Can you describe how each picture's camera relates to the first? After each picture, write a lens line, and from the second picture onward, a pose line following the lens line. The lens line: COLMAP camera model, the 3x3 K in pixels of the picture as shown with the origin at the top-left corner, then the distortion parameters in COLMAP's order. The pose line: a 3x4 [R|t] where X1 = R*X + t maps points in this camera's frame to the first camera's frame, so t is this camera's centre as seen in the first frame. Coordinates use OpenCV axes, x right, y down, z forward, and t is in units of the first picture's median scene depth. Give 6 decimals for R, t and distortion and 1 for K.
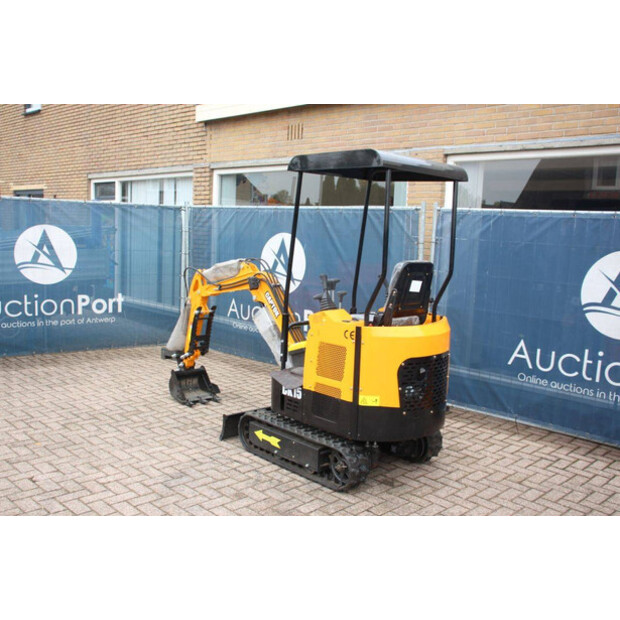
lens RADIAL K [[623.2, 0, 310.0], [0, 623.2, 310.0], [0, 0, 1]] dist [-0.106501, 0.191567]
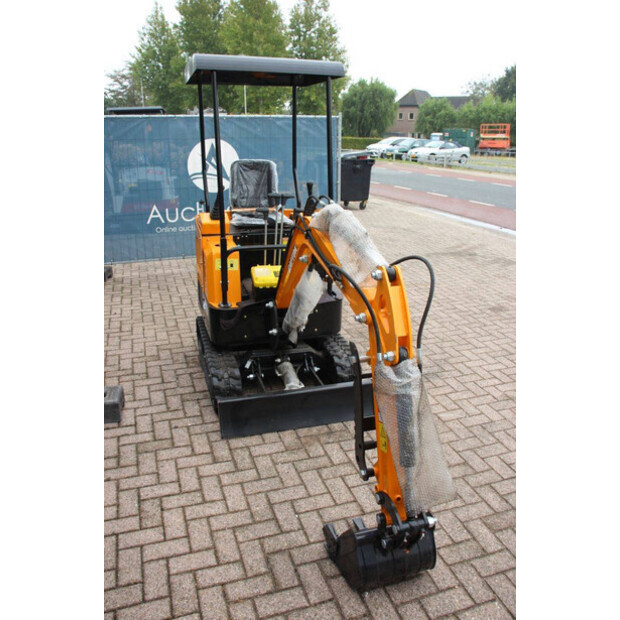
lens RADIAL K [[521.7, 0, 310.0], [0, 521.7, 310.0], [0, 0, 1]] dist [-0.180903, 0.179215]
pose [[-0.896109, -0.197361, 0.397540, -0.316047], [0.003454, 0.892565, 0.450905, -0.222848], [-0.443821, 0.405433, -0.799154, 1.549558]]
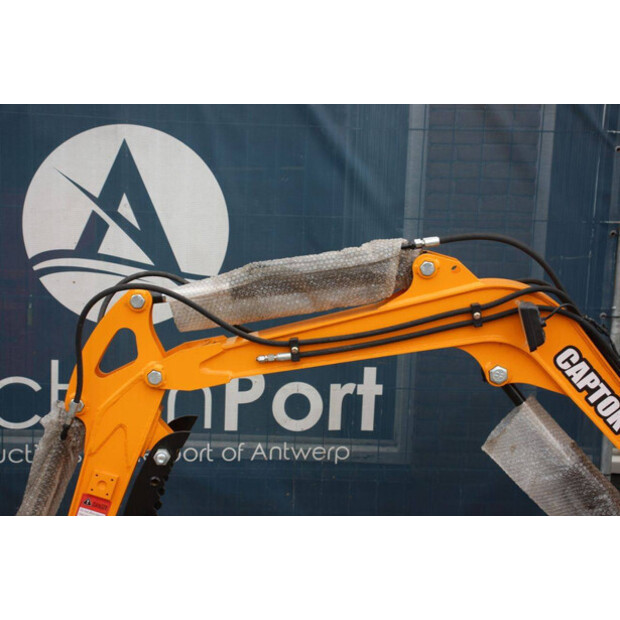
lens RADIAL K [[1254.7, 0, 310.0], [0, 1254.7, 310.0], [0, 0, 1]] dist [0.246343, 0.054408]
pose [[0.694652, -0.127823, 0.707899, -0.594608], [0.086990, 0.991791, 0.093722, -0.117973], [-0.714067, -0.003524, 0.700068, 0.705910]]
